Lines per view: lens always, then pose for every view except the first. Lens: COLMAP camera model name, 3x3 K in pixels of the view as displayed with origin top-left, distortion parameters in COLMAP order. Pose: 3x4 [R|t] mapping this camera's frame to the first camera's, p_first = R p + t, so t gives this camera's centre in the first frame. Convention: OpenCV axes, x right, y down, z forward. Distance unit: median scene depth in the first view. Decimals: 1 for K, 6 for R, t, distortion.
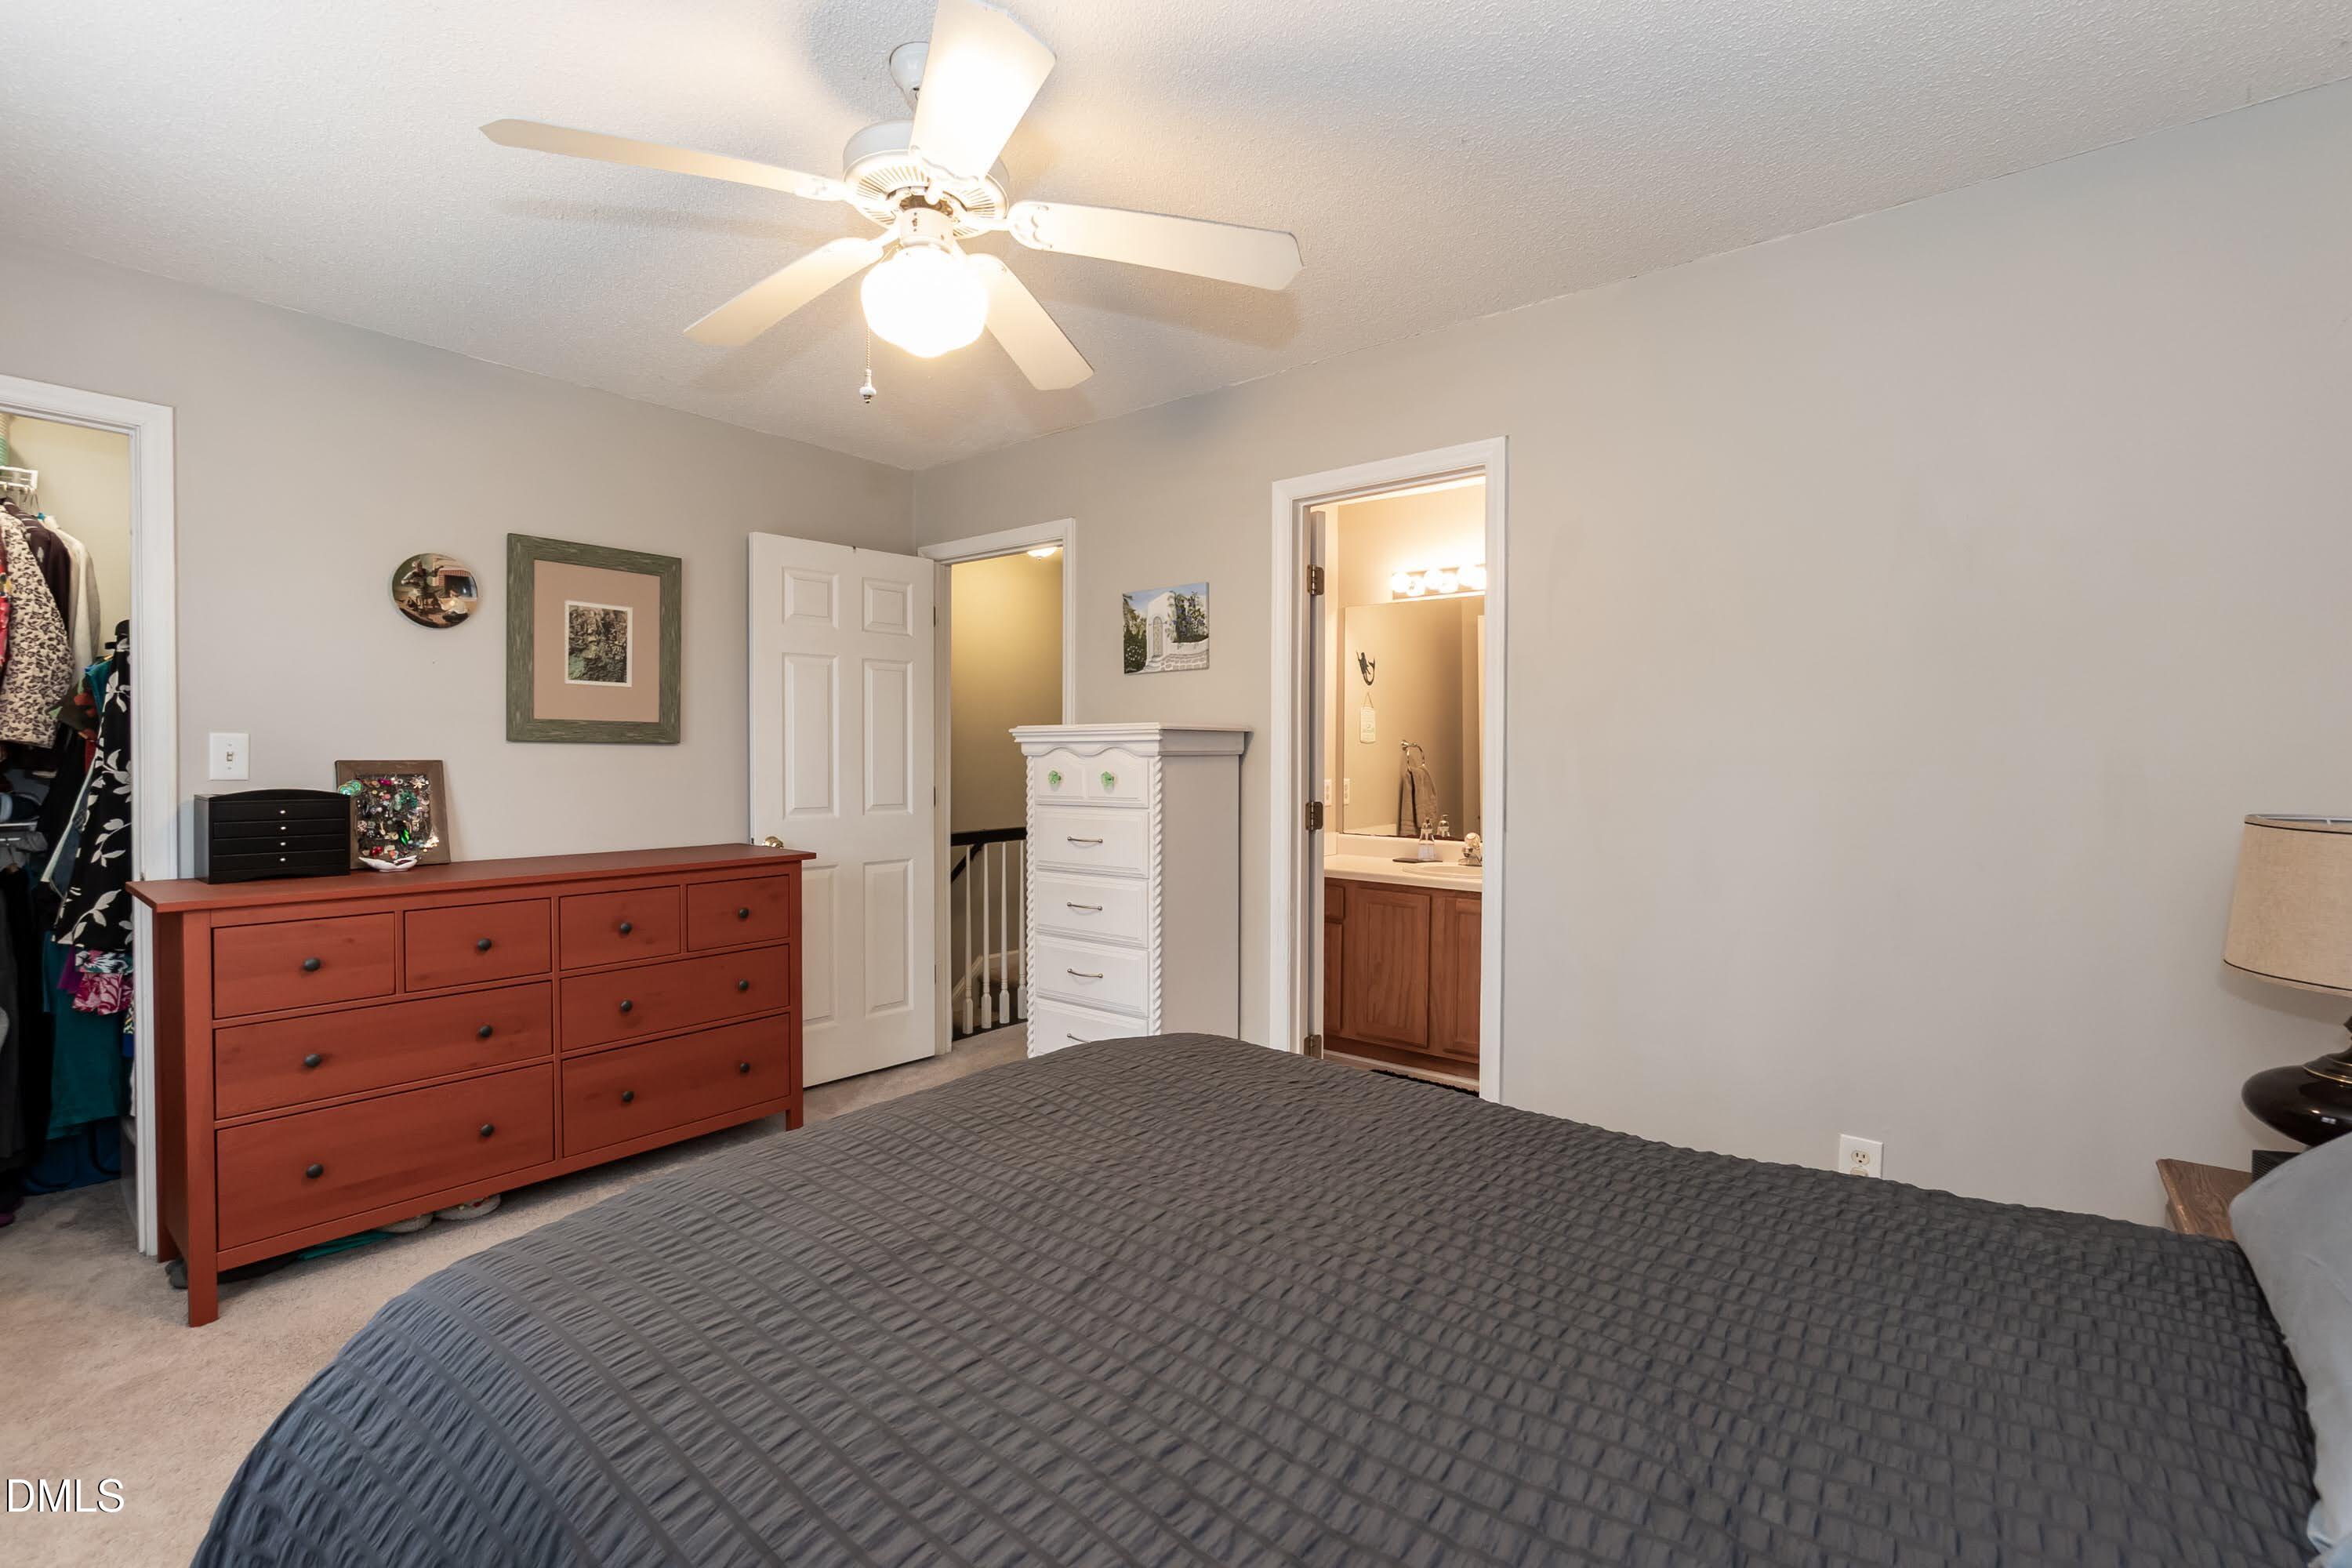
lens RADIAL K [[1031.0, 0, 1174.2], [0, 1031.0, 779.7], [0, 0, 1]] dist [-0.000045, 0.000000]
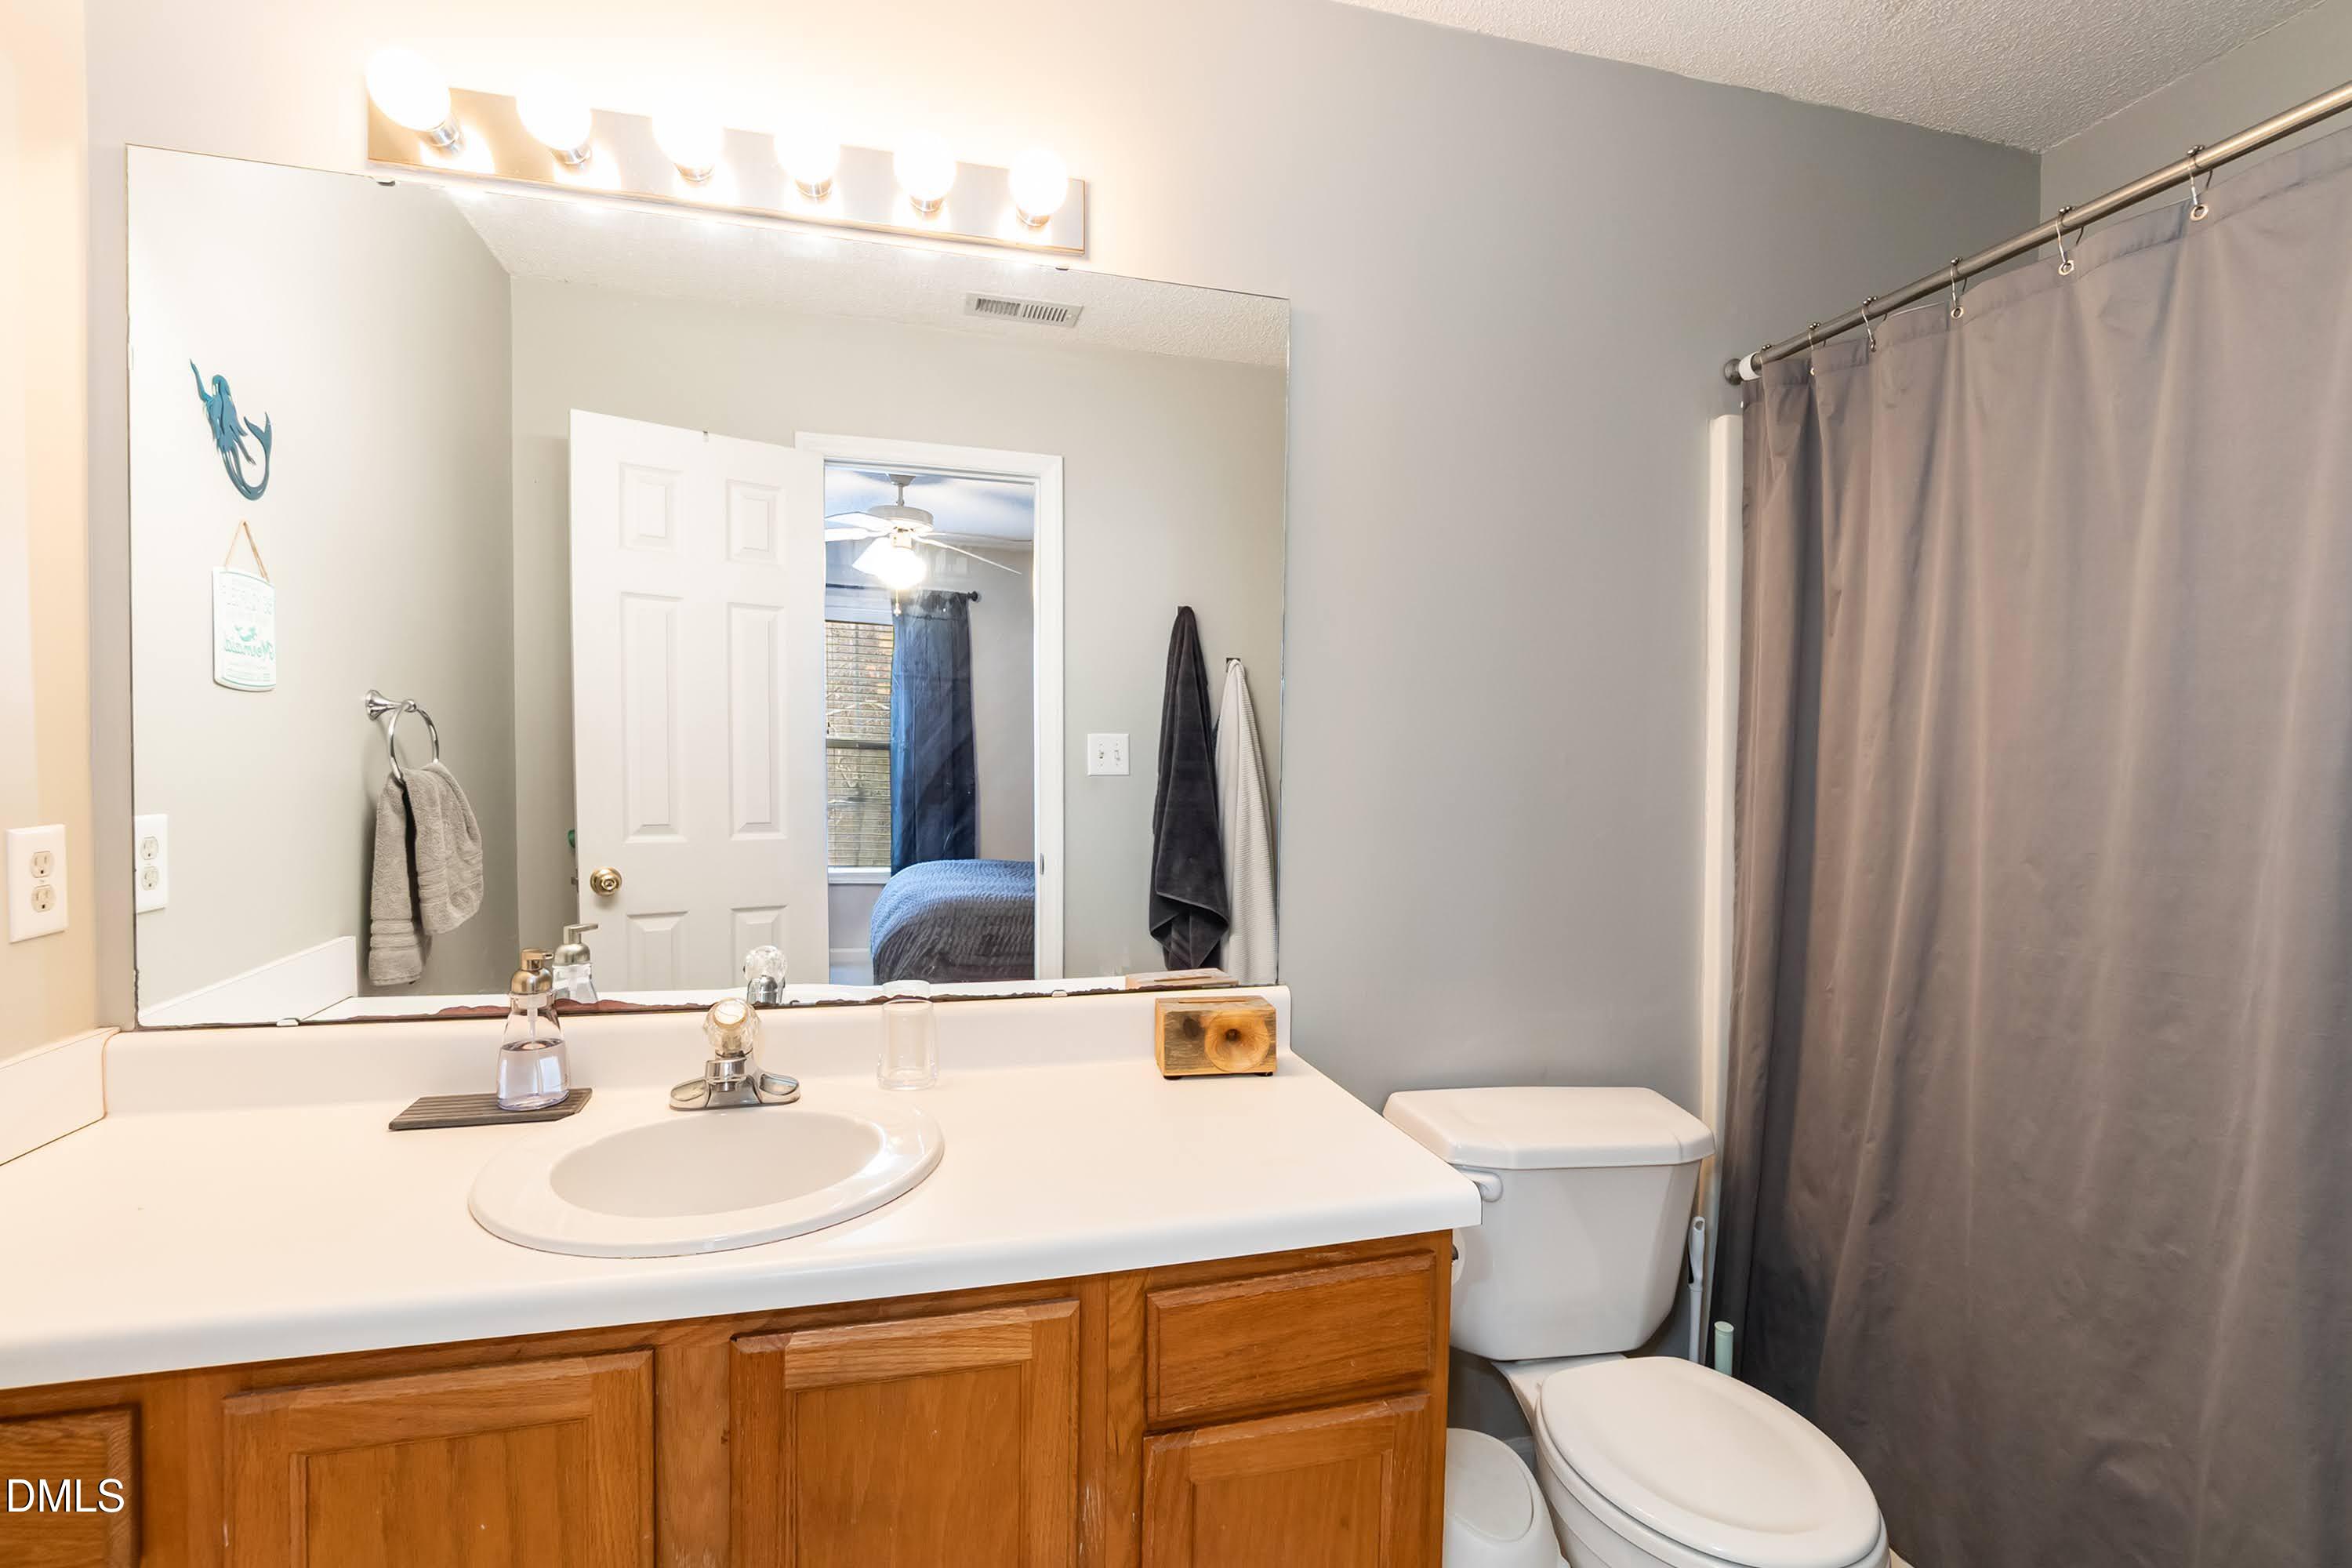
lens RADIAL K [[1049.3, 0, 1175.6], [0, 1049.3, 798.5], [0, 0, 1]] dist [-0.030793, 0.009408]
pose [[0.595651, -0.024301, 0.802876, 0.107235], [0.001421, 0.999573, 0.029200, -0.012195], [-0.803242, -0.016252, 0.595431, 0.603762]]
